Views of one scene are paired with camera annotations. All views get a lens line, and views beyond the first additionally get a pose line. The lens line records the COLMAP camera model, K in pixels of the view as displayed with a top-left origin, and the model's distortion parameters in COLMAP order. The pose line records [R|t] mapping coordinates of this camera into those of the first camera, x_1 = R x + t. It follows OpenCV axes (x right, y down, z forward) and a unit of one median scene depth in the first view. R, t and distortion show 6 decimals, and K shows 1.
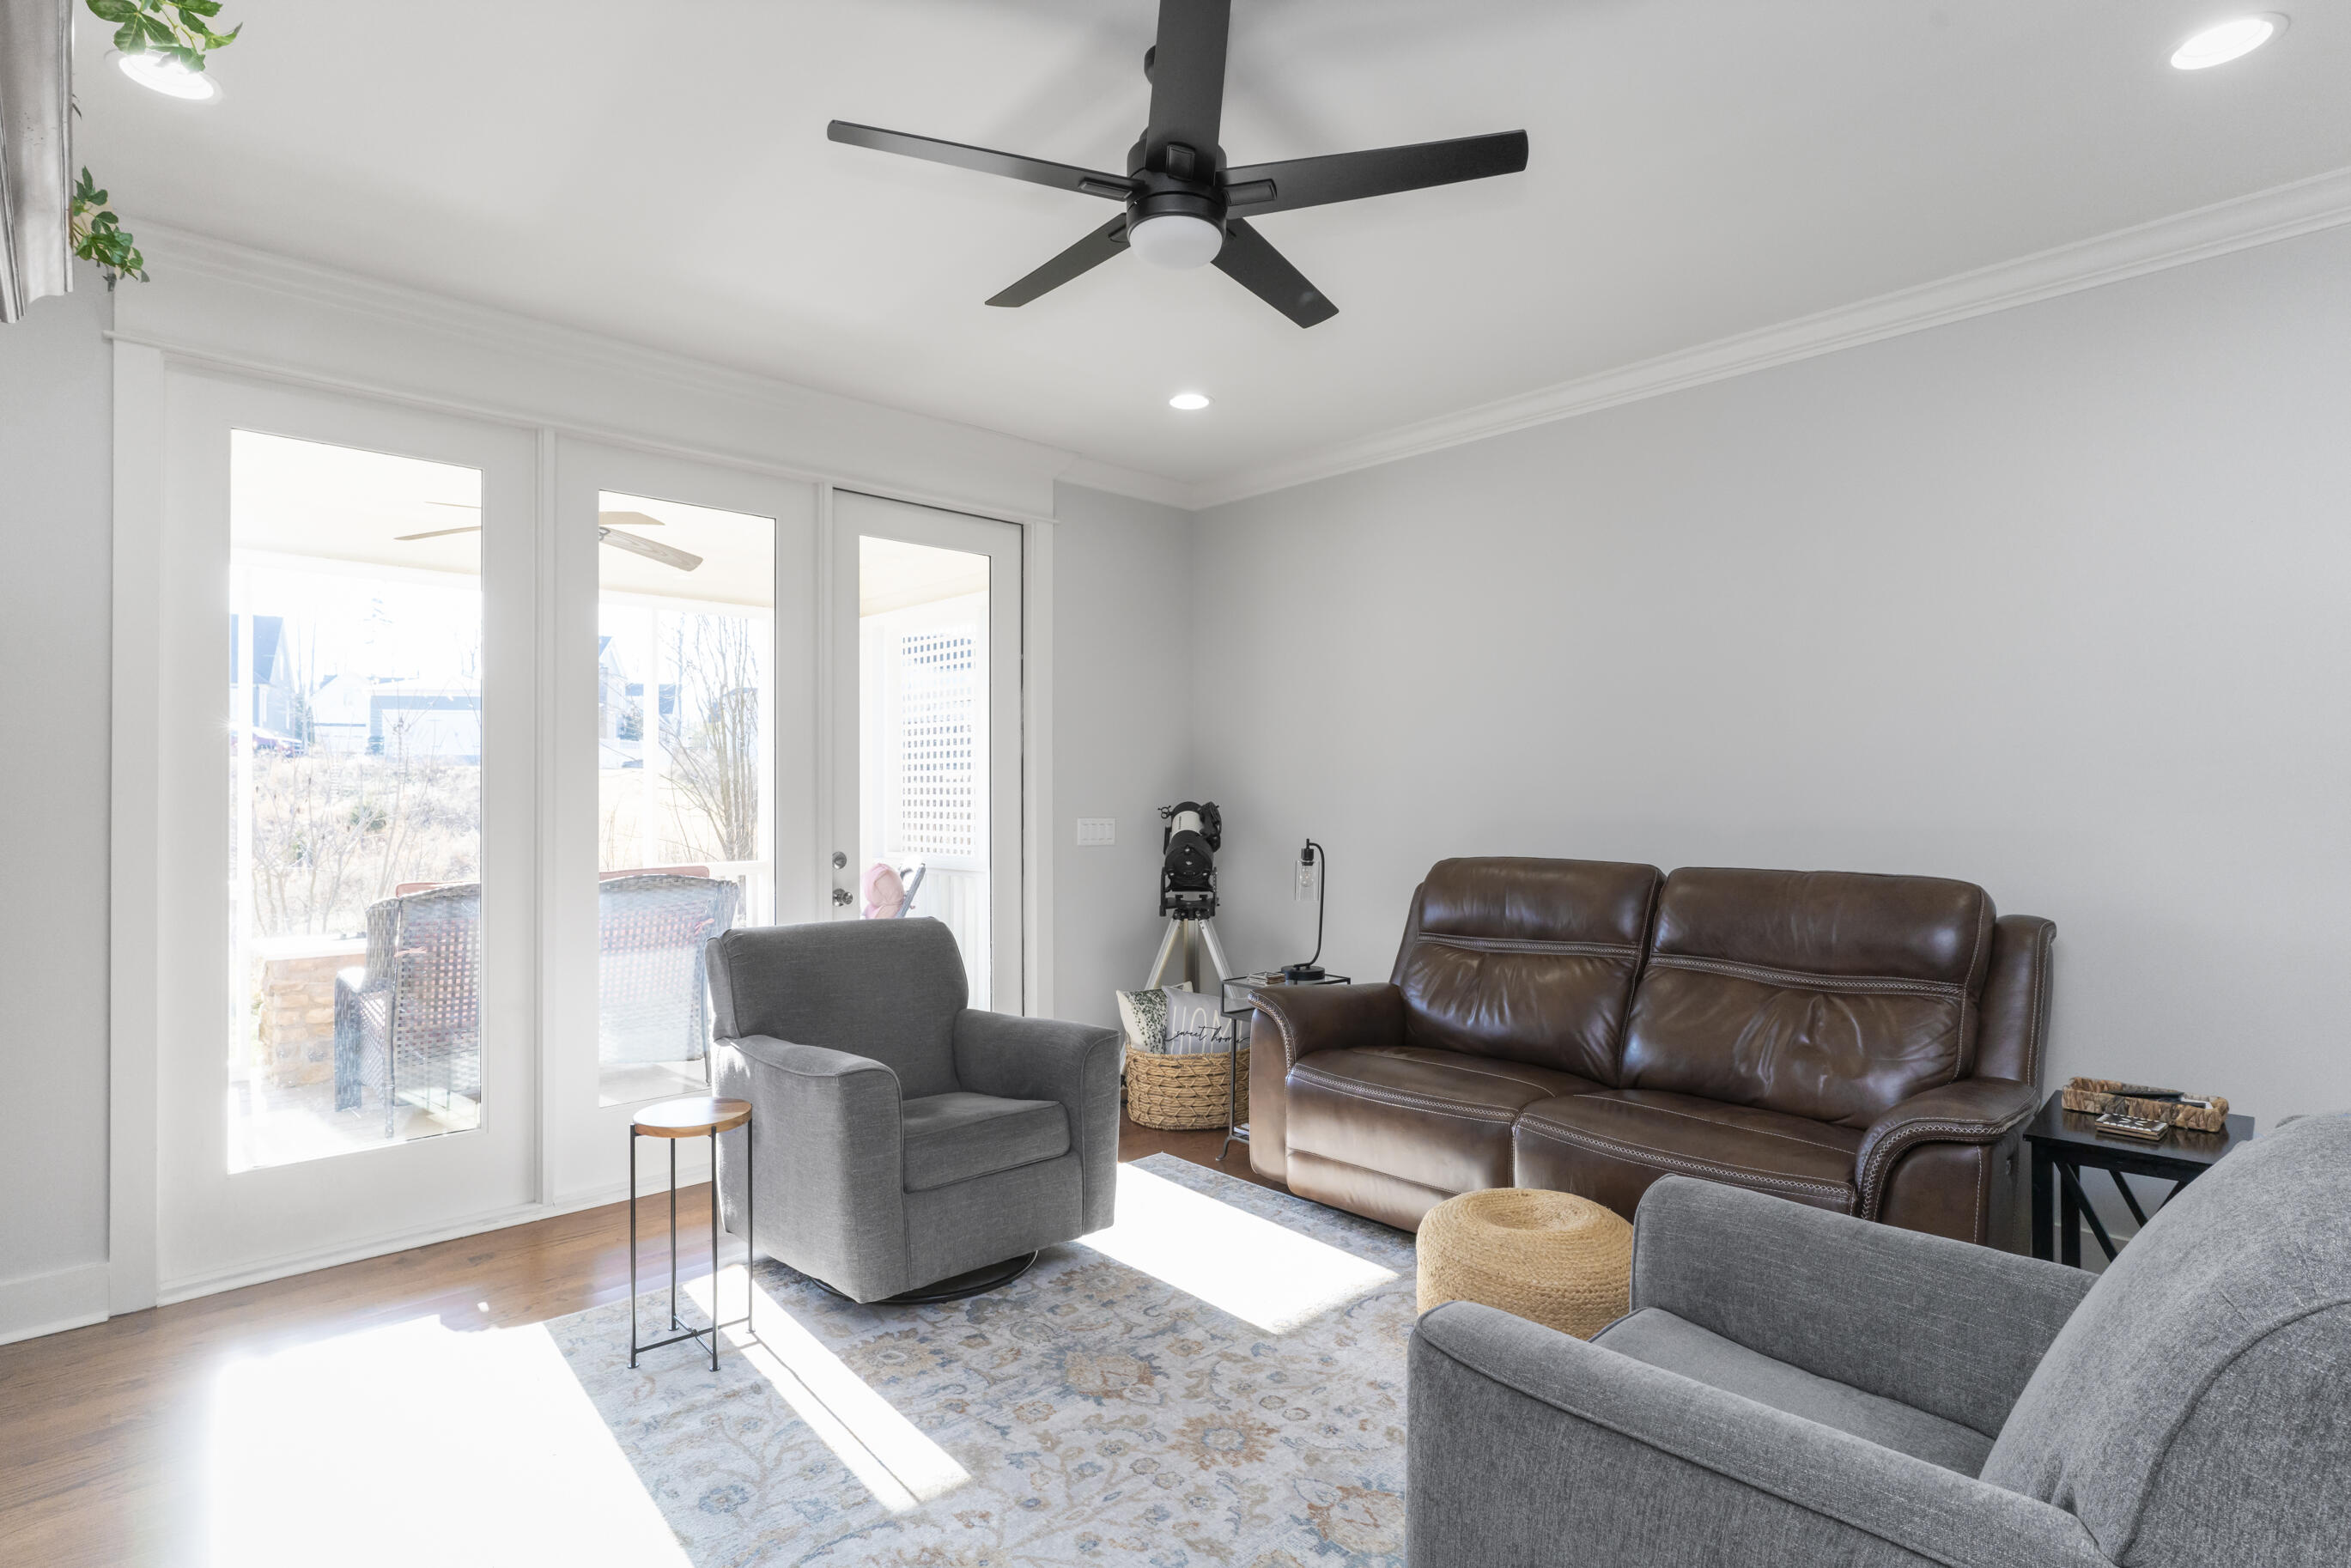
lens RADIAL K [[1200.4, 0, 1198.3], [0, 1200.4, 774.3], [0, 0, 1]] dist [0.001473, 0.002173]
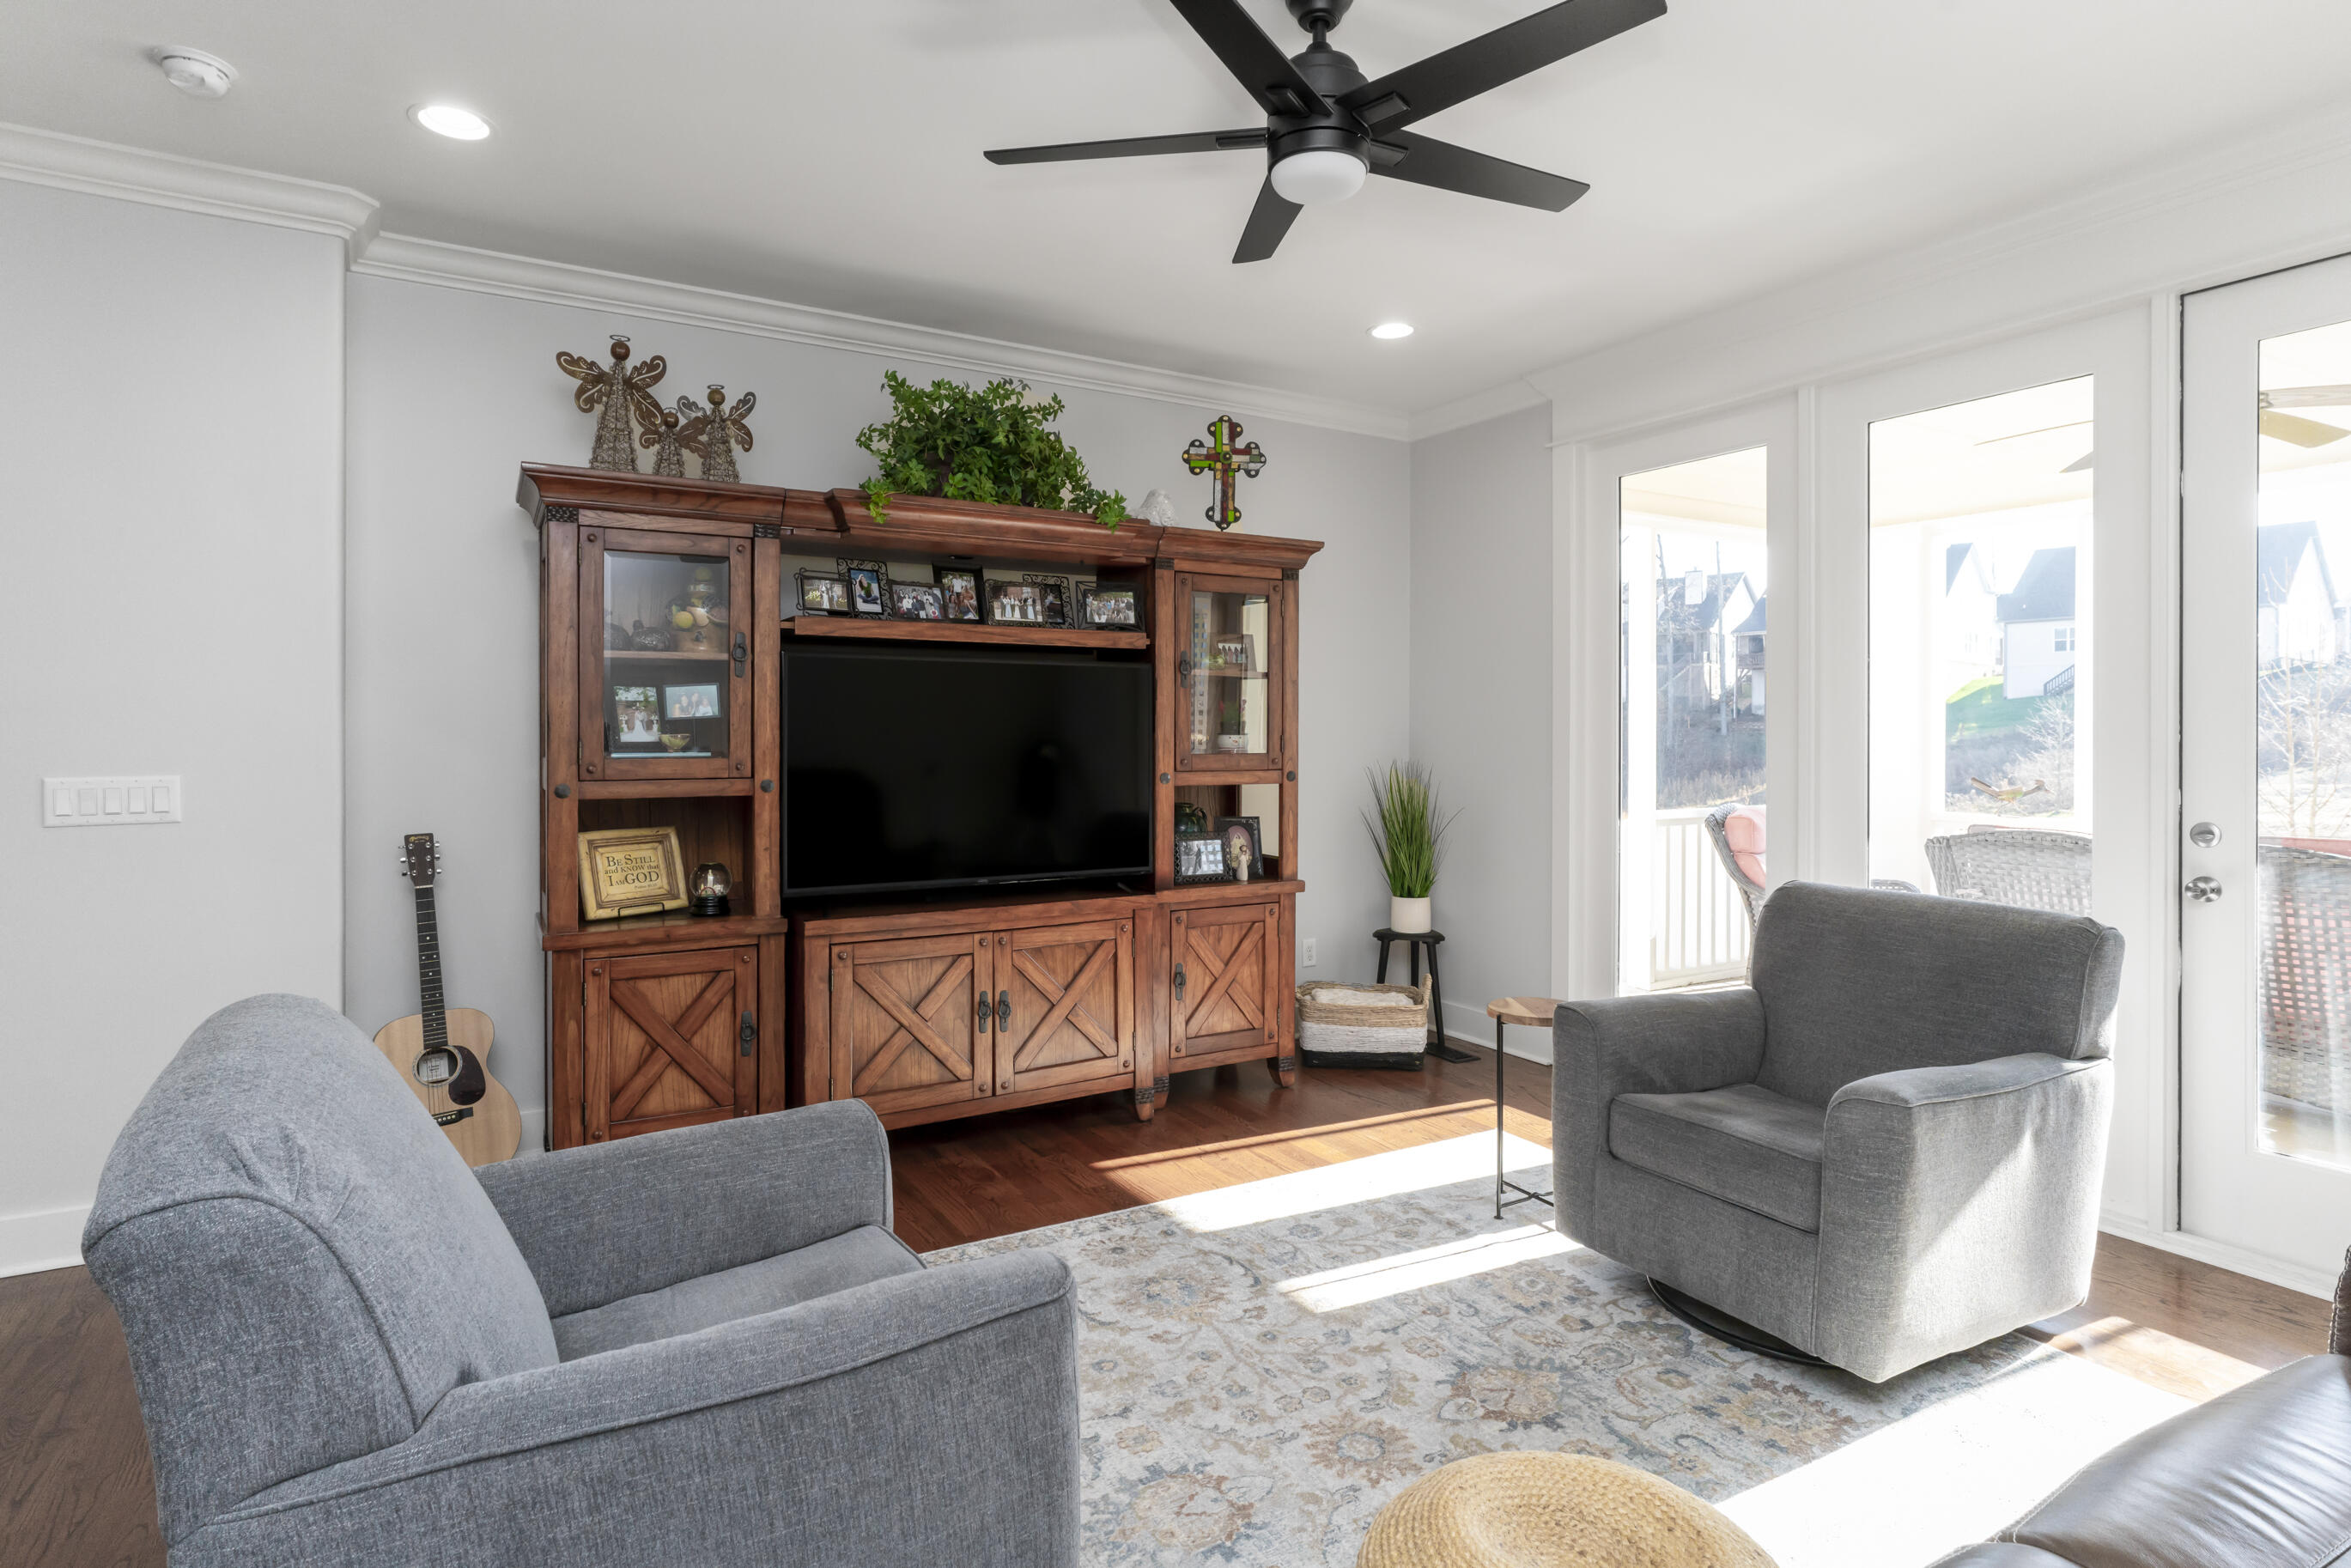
lens RADIAL K [[1268.2, 0, 1181.7], [0, 1268.2, 745.2], [0, 0, 1]] dist [-0.008109, 0.009554]
pose [[-0.259554, 0.005529, -0.965713, 0.813224], [0.014306, 0.999896, 0.001880, 0.016723], [0.965623, -0.013327, -0.259606, 0.936821]]
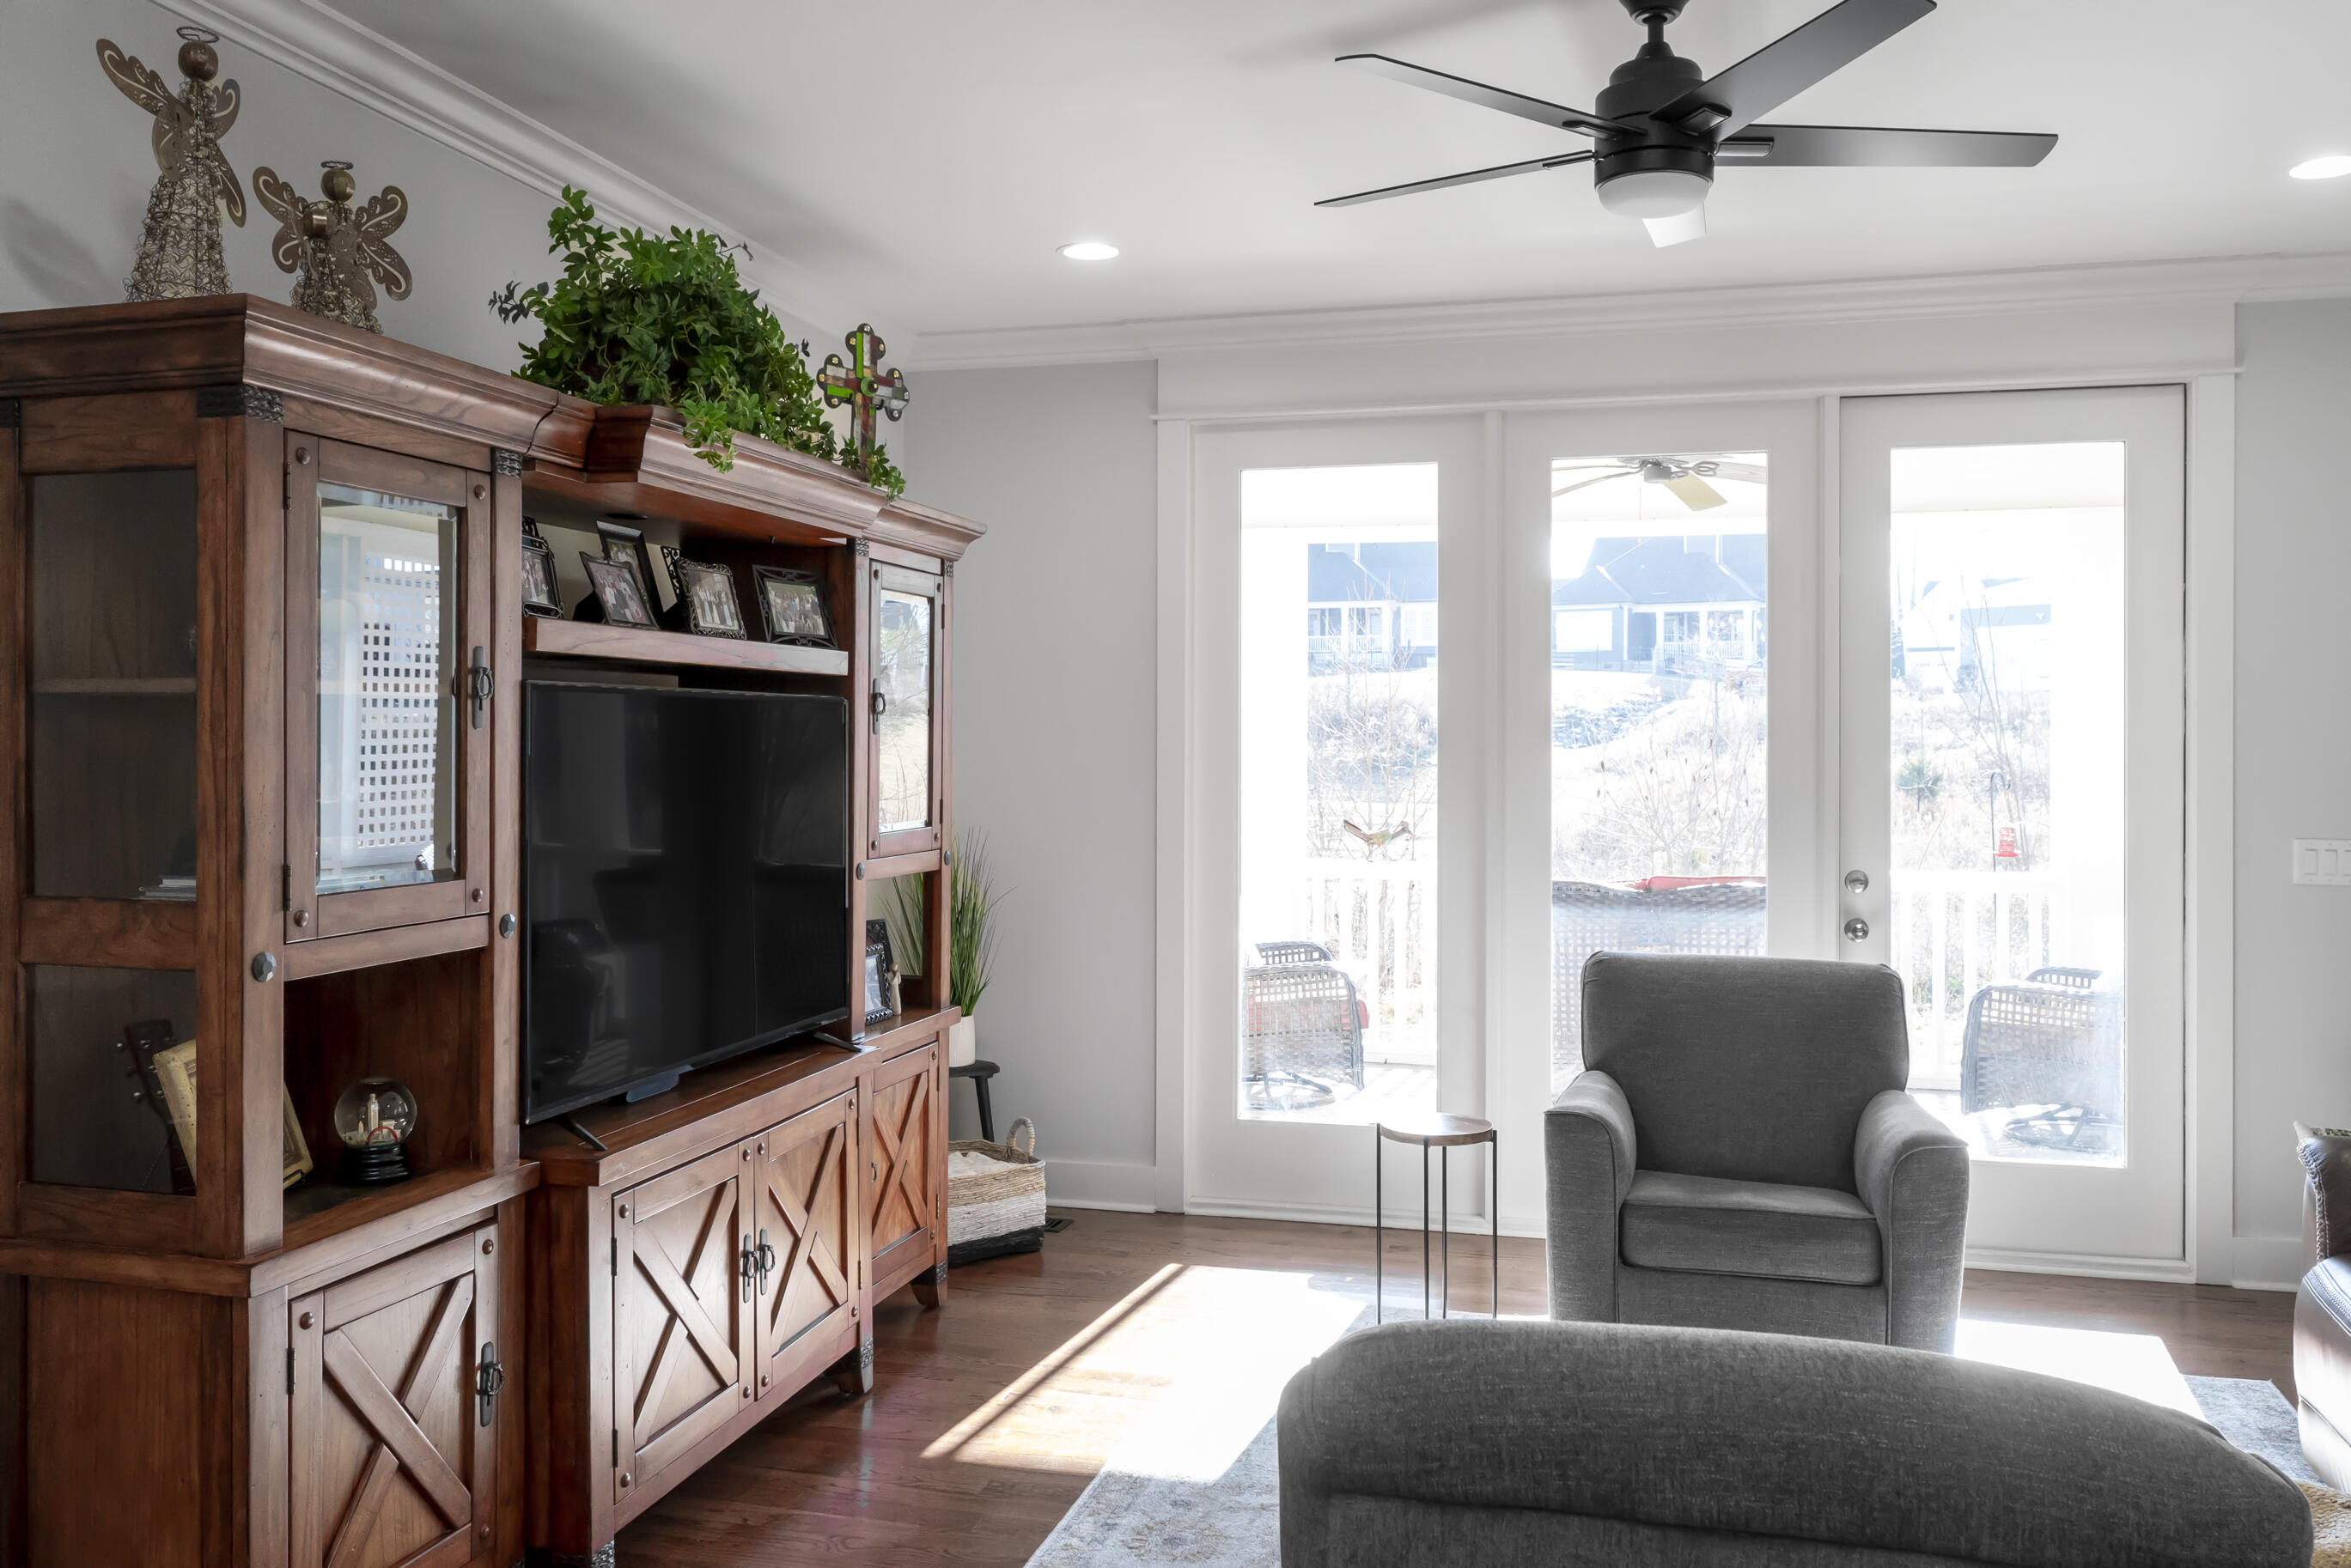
lens RADIAL K [[1954.5, 0, 1204.4], [0, 1954.5, 737.3], [0, 0, 1]] dist [0.001404, -0.001582]
pose [[0.530935, 0.003163, -0.847407, 0.809519], [0.009183, 0.999913, 0.009486, -0.055338], [0.847363, -0.012818, 0.530859, -0.019336]]
